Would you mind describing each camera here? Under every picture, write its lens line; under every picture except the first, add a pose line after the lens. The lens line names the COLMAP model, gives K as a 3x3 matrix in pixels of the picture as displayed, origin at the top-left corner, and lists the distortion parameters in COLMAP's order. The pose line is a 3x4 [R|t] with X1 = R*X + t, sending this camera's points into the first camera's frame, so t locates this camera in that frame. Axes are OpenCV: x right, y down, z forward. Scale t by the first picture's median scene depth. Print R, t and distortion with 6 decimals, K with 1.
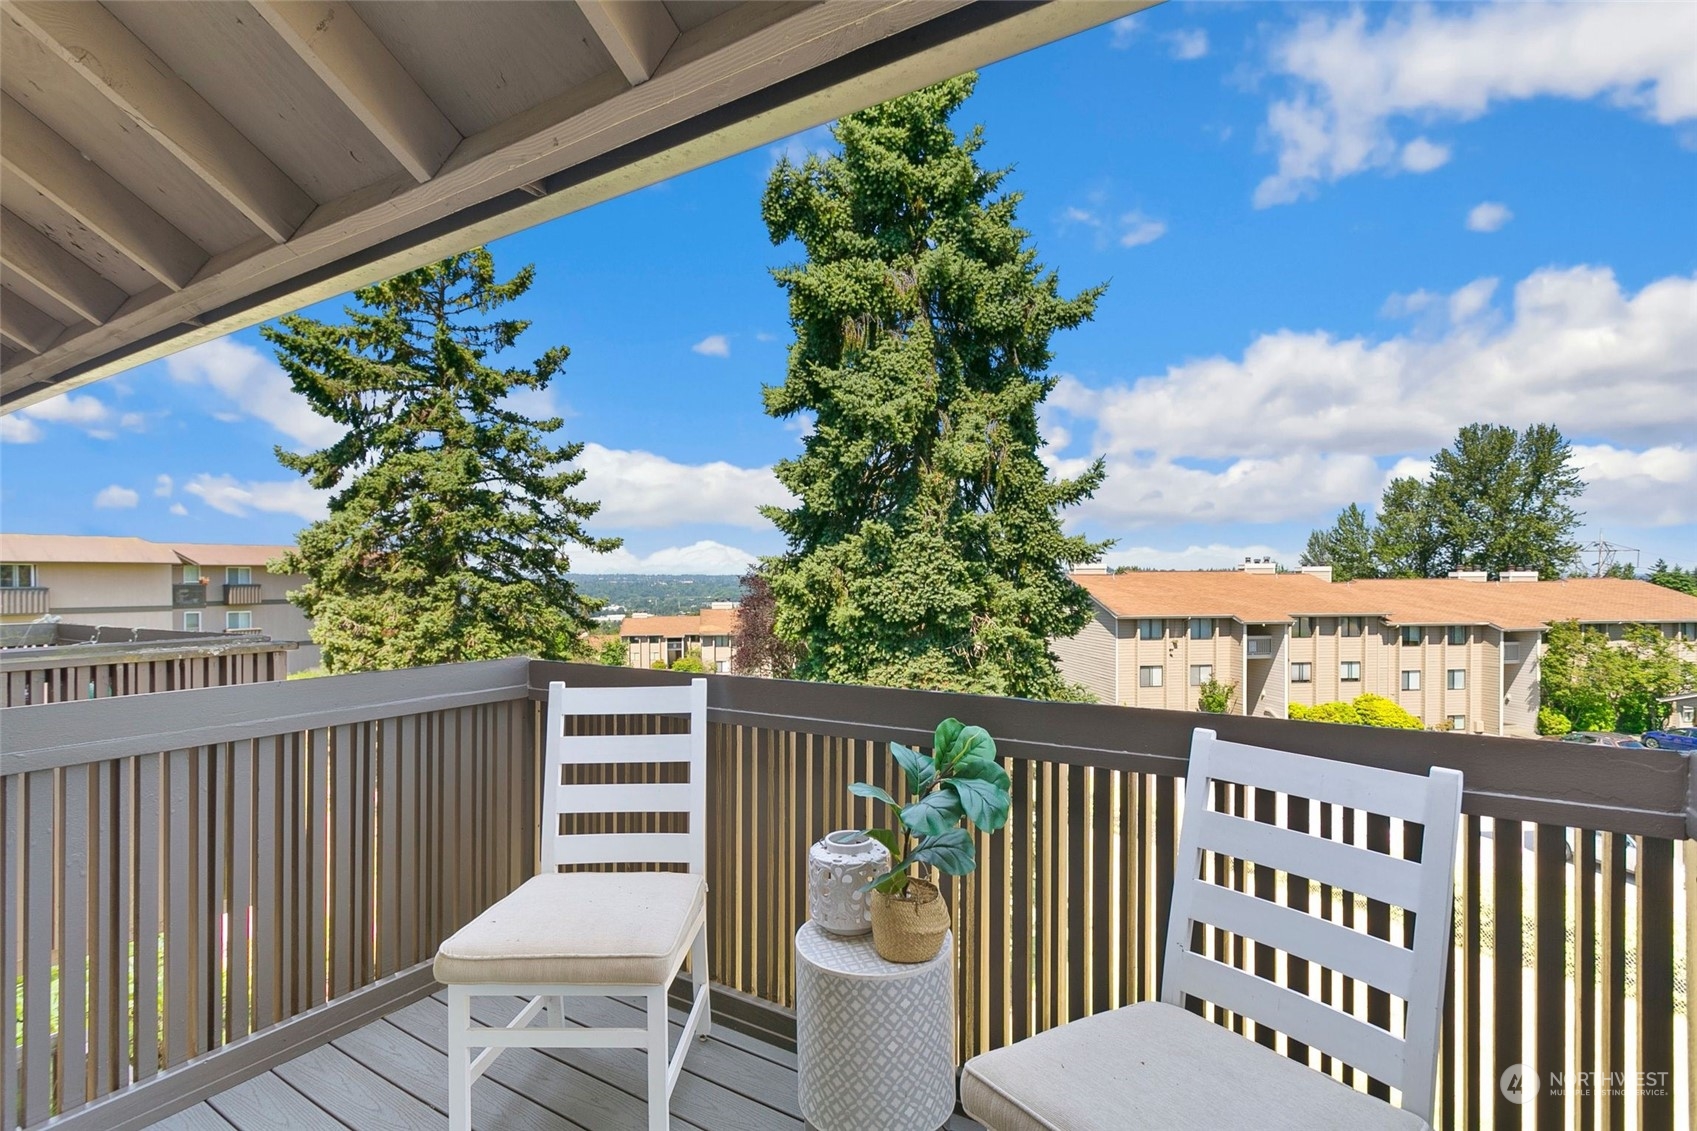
lens RADIAL K [[873.1, 0, 850.8], [0, 873.1, 574.2], [0, 0, 1]] dist [0.001143, 0.000258]
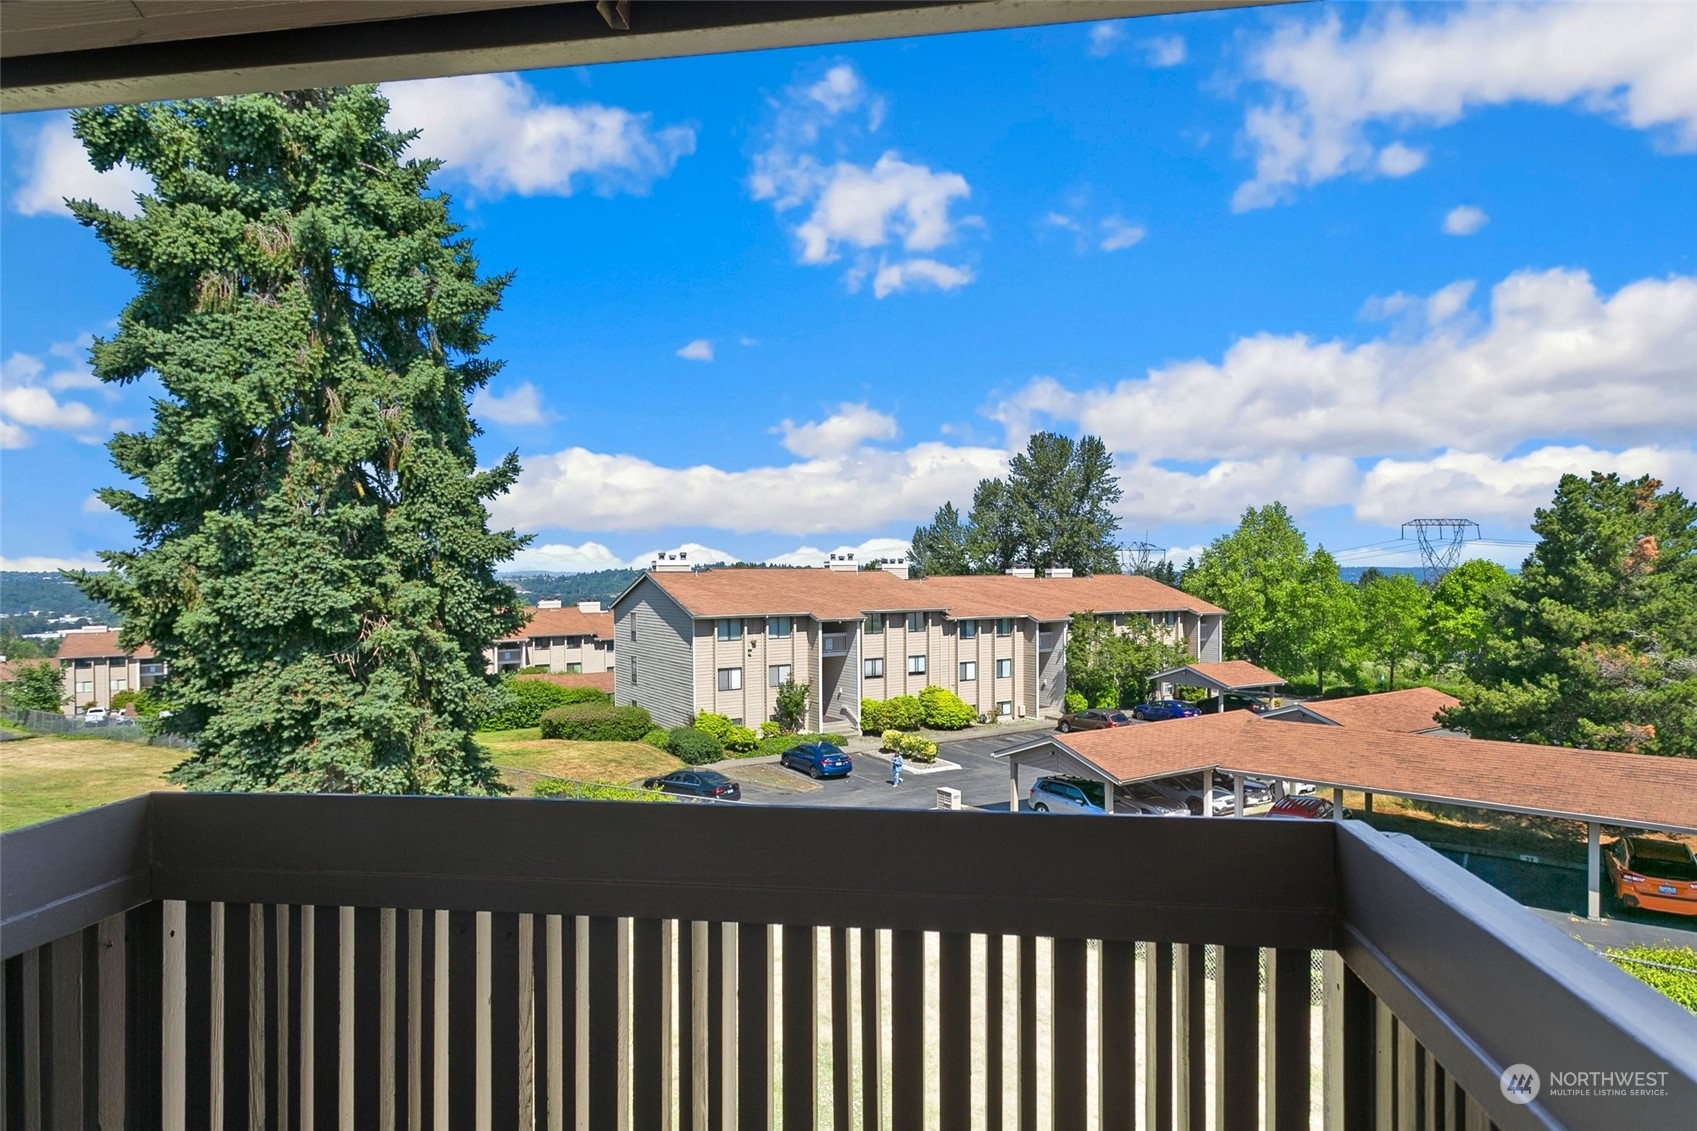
lens RADIAL K [[974.3, 0, 868.3], [0, 974.3, 571.2], [0, 0, 1]] dist [0.007121, 0.001395]
pose [[0.906971, -0.001511, 0.421191, 0.180356], [0.001543, 0.999999, 0.000266, -0.001310], [-0.421191, 0.000408, 0.906972, -0.136858]]
